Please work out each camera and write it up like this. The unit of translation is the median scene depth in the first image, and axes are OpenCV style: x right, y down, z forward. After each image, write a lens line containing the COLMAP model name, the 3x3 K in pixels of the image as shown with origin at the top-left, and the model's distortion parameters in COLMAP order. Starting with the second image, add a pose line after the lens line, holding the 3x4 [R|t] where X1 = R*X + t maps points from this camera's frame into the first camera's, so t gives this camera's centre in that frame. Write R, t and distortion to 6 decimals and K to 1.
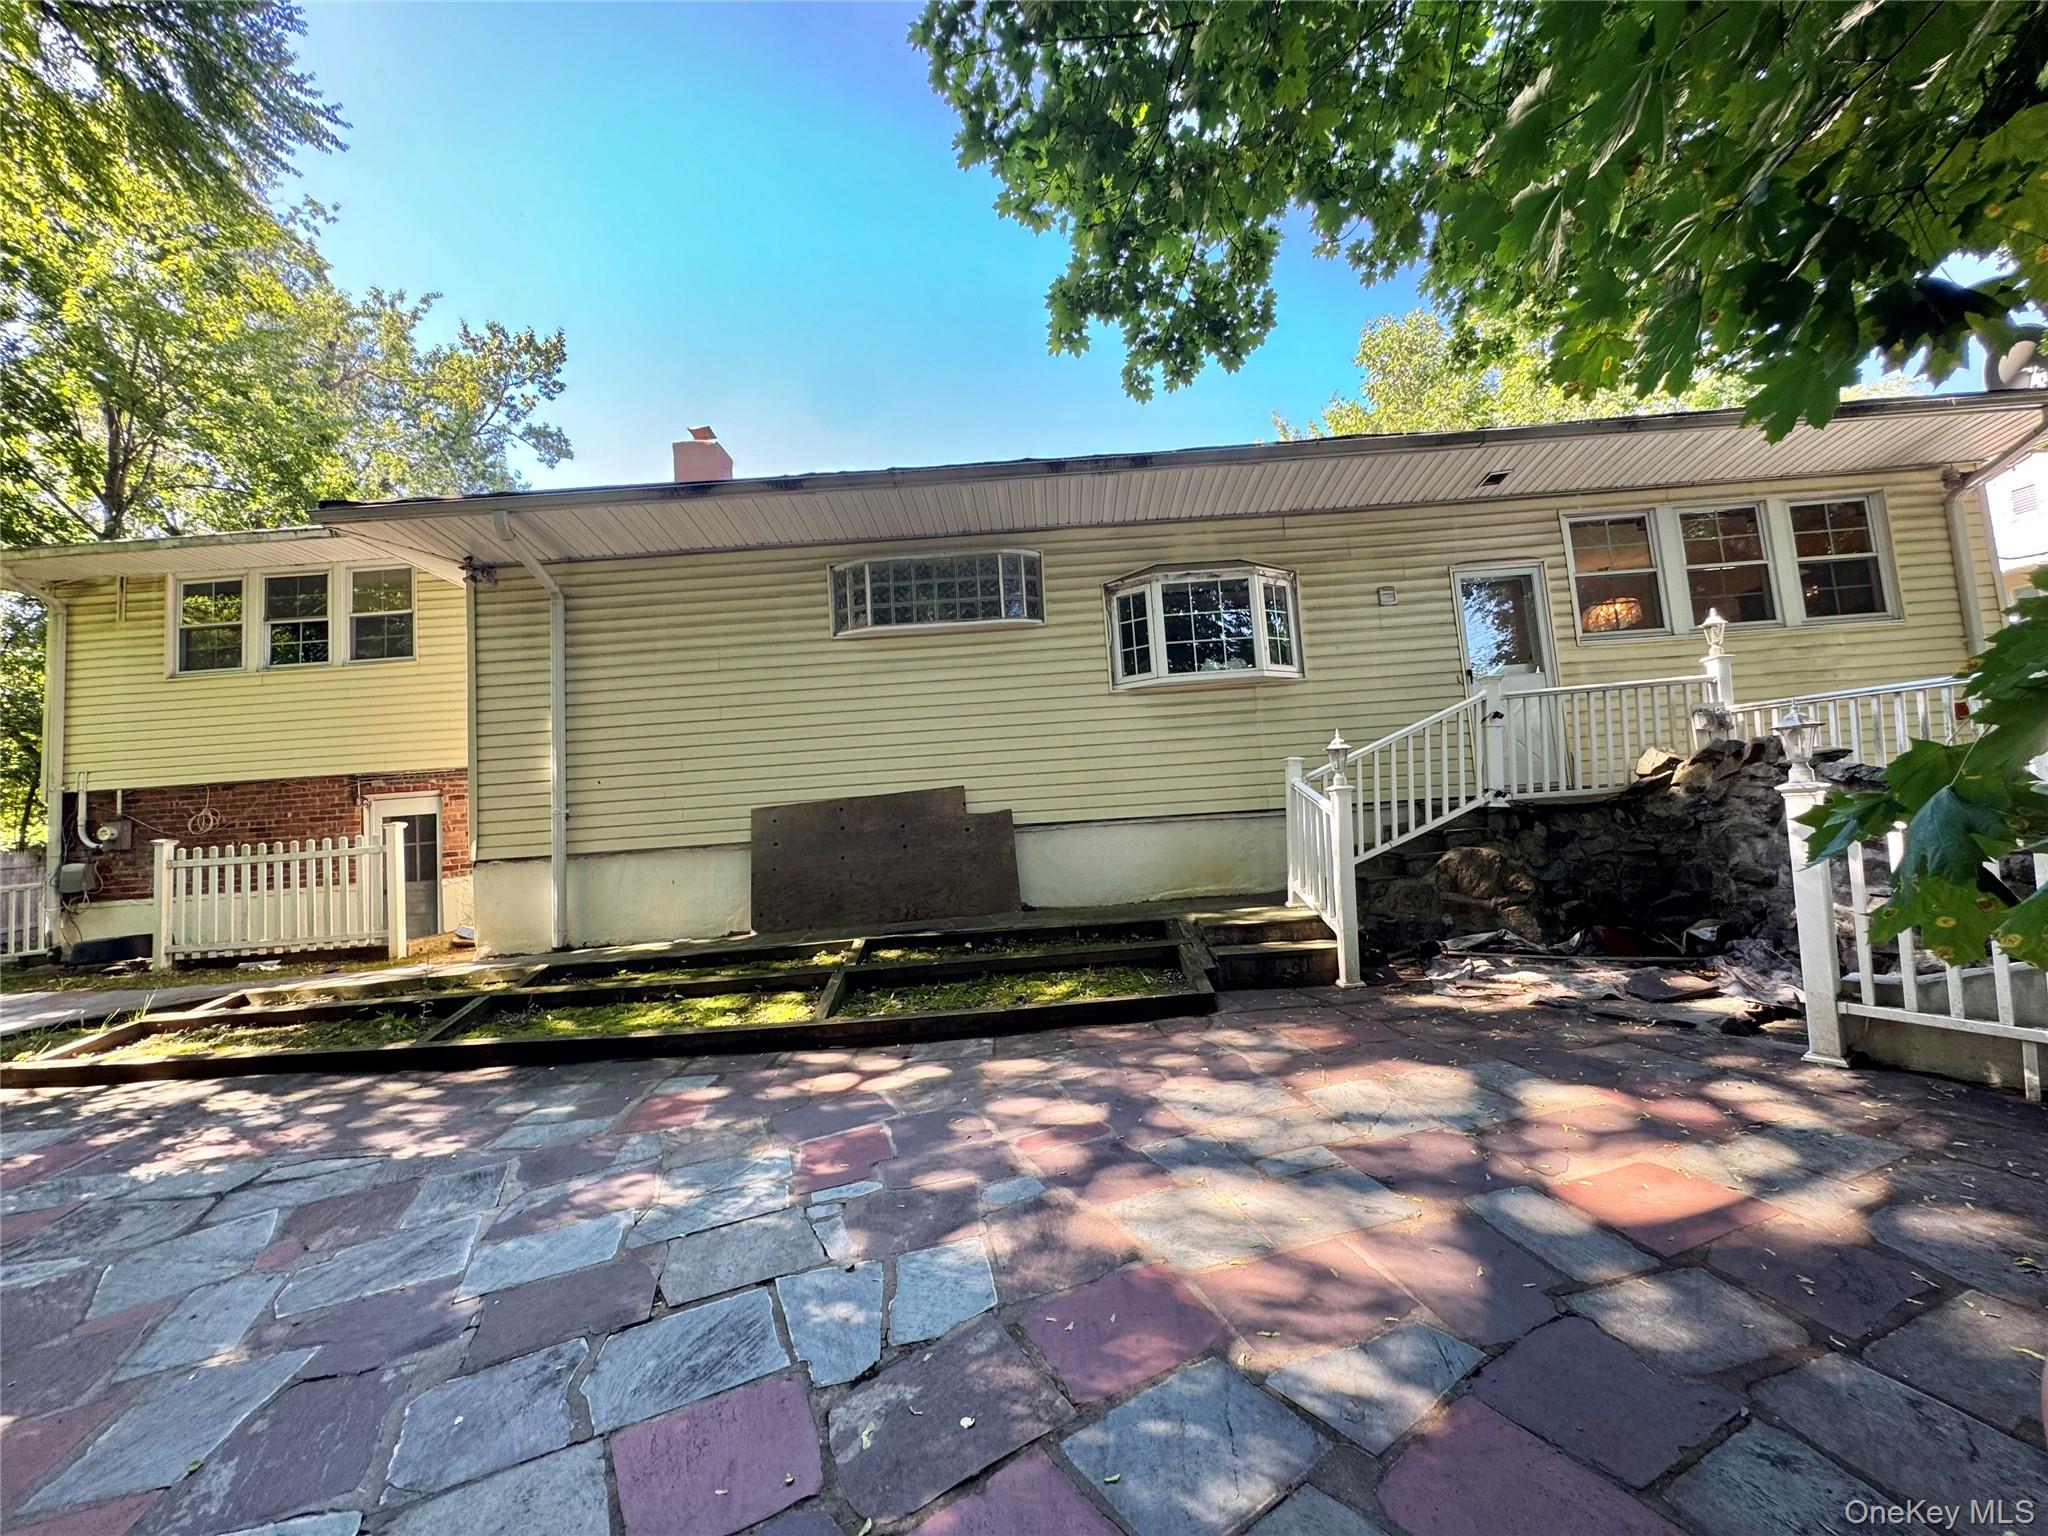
lens RADIAL K [[815.1, 0, 1029.7], [0, 815.1, 760.7], [0, 0, 1]] dist [-0.002706, 0.000074]
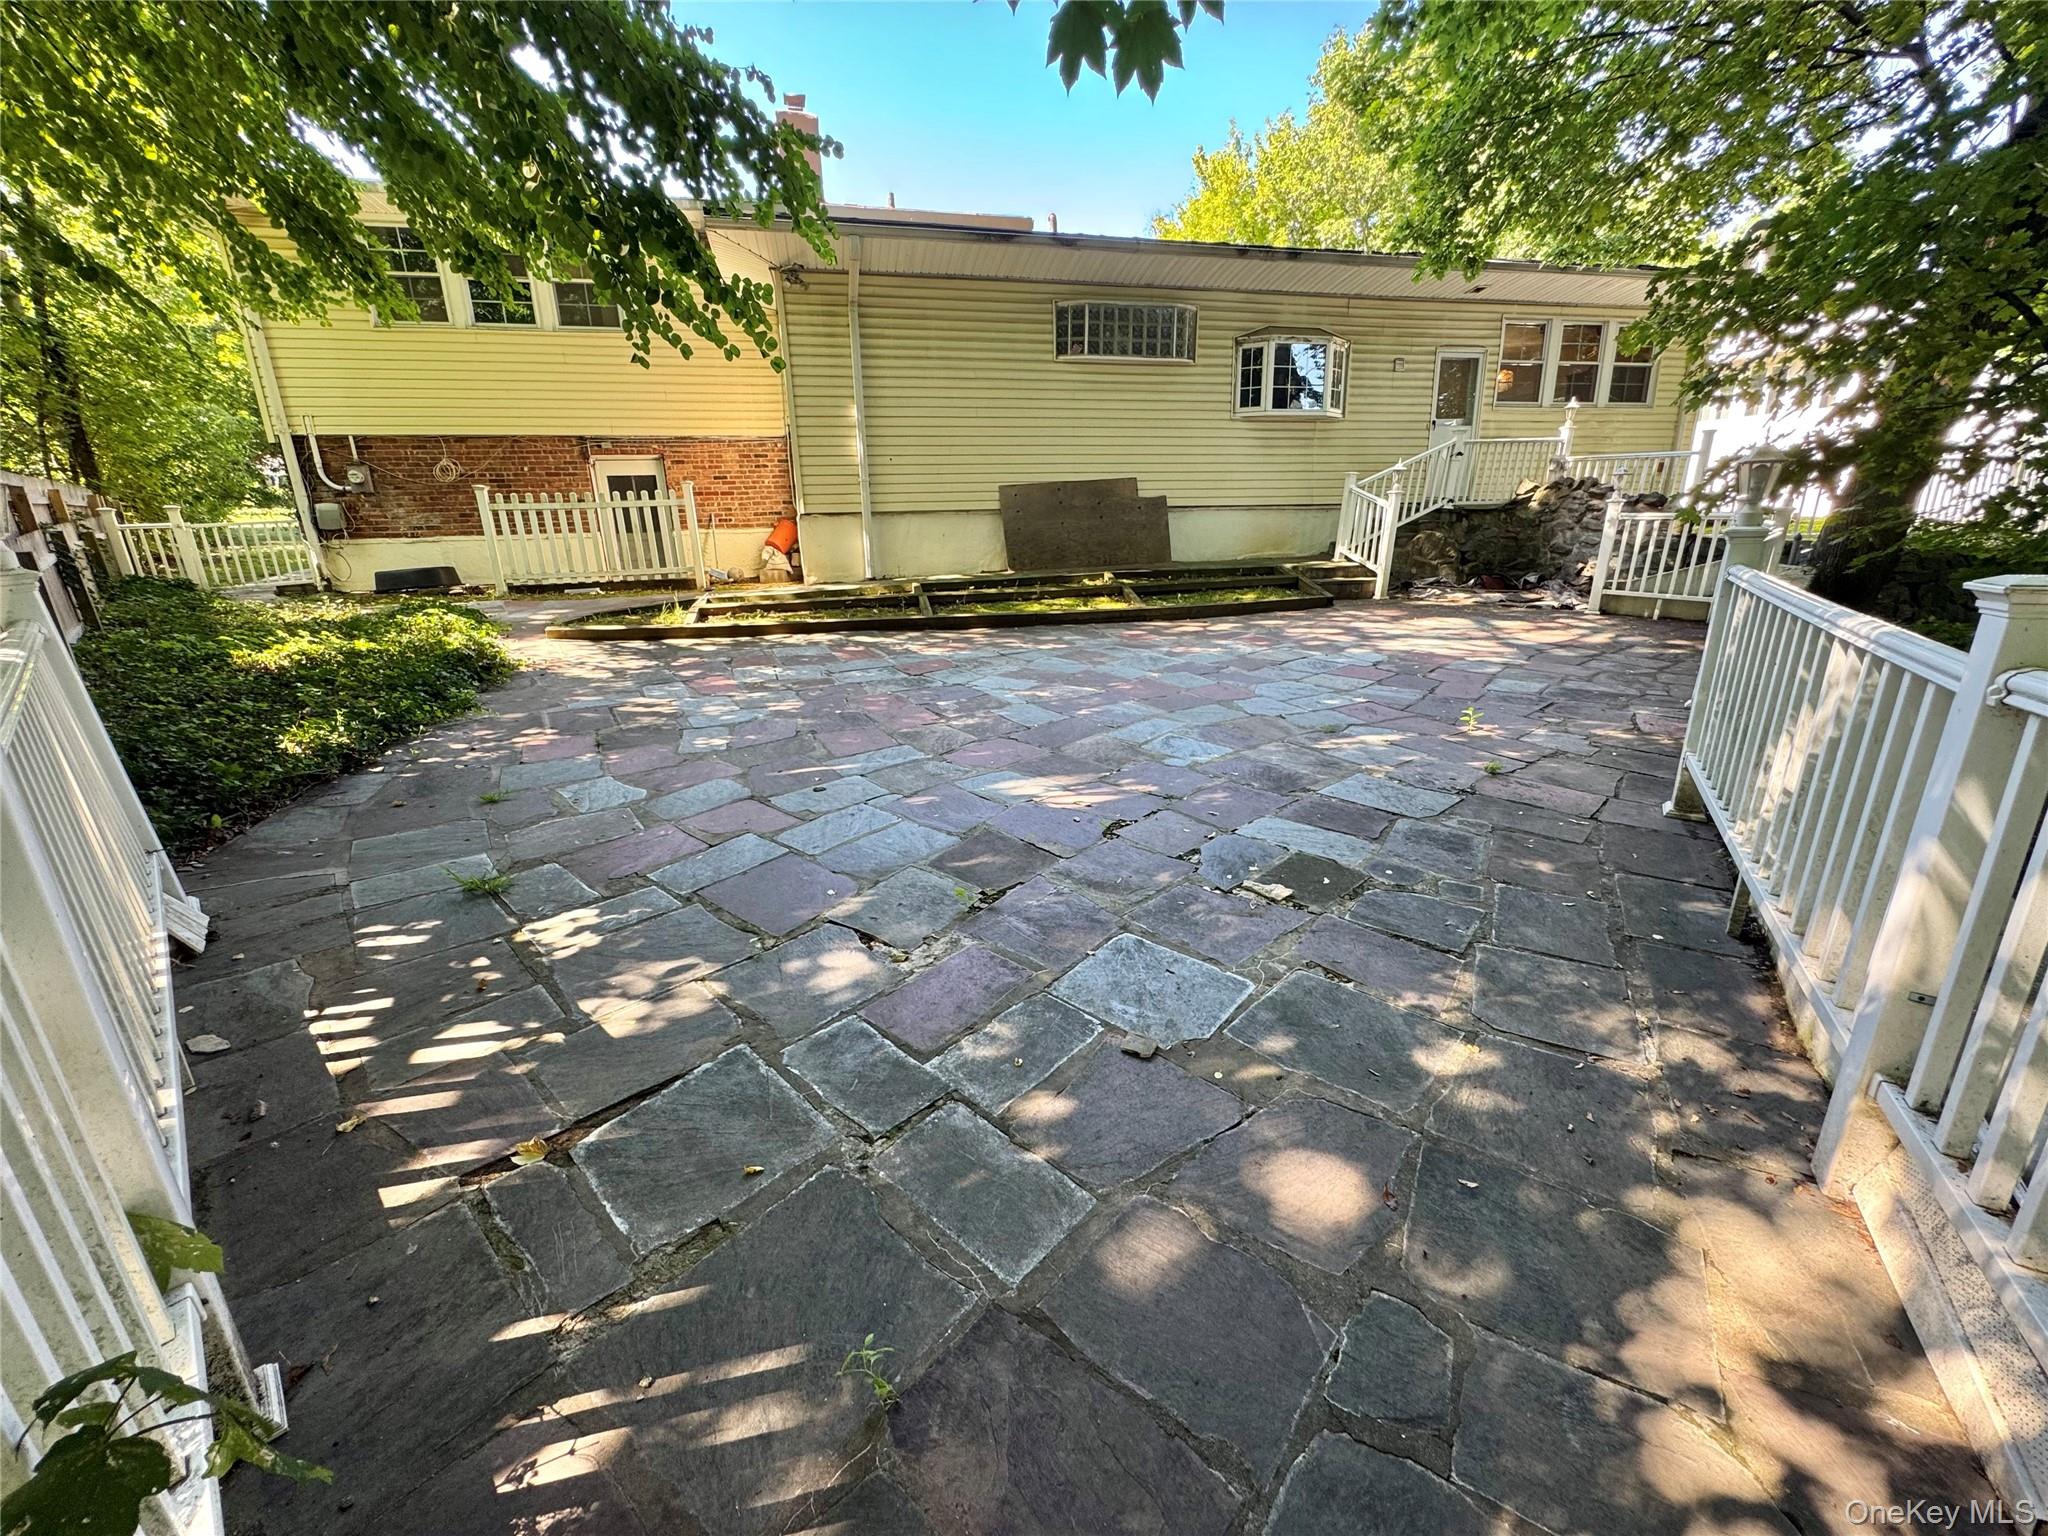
lens RADIAL K [[815.1, 0, 1029.7], [0, 815.1, 760.7], [0, 0, 1]] dist [-0.002706, 0.000074]
pose [[0.967259, -0.027445, 0.252304, -0.668376], [-0.062597, 0.937623, 0.341971, 0.018651], [-0.245951, -0.346568, 0.905206, -0.501892]]
